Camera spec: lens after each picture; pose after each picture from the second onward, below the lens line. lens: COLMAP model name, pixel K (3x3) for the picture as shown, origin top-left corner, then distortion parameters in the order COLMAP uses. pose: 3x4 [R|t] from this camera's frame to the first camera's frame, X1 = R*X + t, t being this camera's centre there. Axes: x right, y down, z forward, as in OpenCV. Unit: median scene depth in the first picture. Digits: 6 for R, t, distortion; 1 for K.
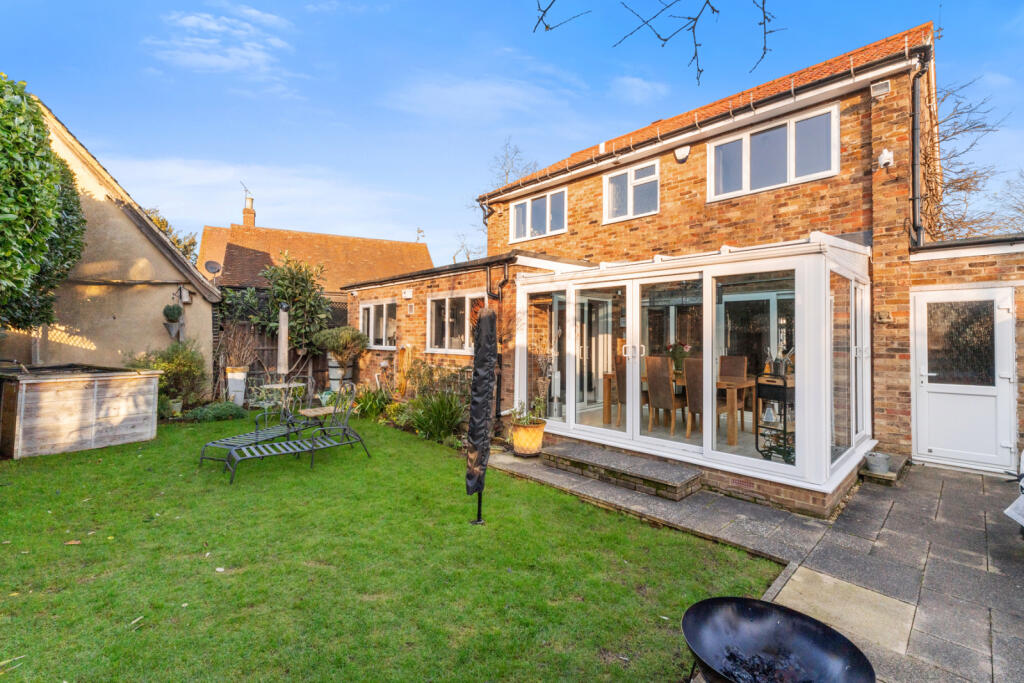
lens RADIAL K [[436.7, 0, 506.3], [0, 436.7, 334.1], [0, 0, 1]] dist [-0.000417, -0.000112]
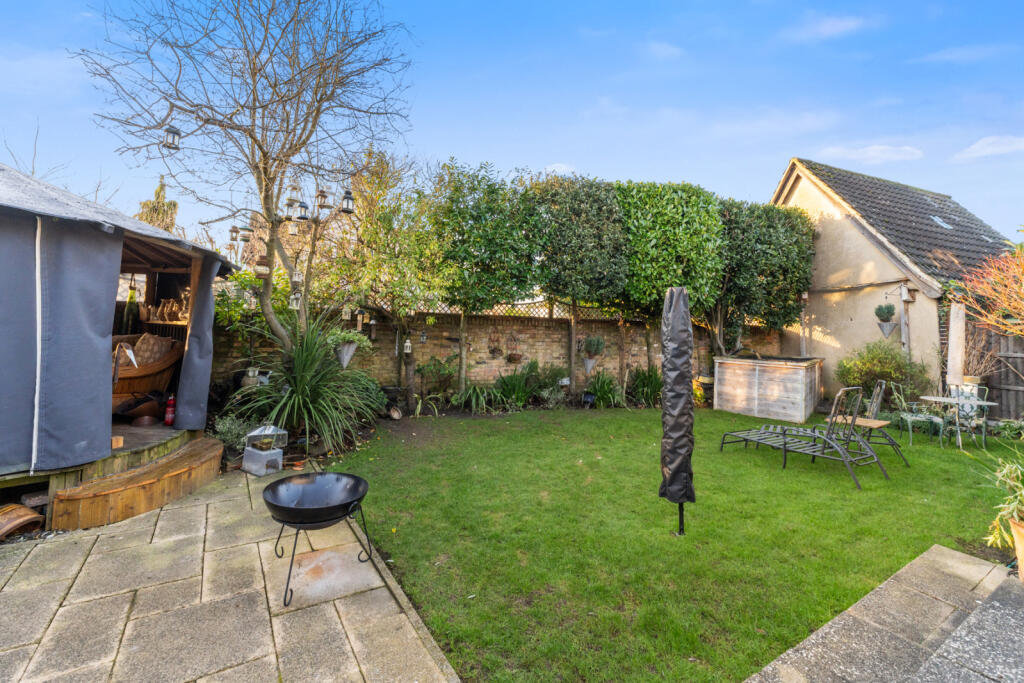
lens RADIAL K [[436.7, 0, 506.3], [0, 436.7, 334.1], [0, 0, 1]] dist [-0.000417, -0.000112]
pose [[-0.179315, -0.001663, -0.983790, 0.476854], [-0.023714, 0.999715, 0.002632, 0.023224], [0.983506, 0.023802, -0.179304, 0.455804]]
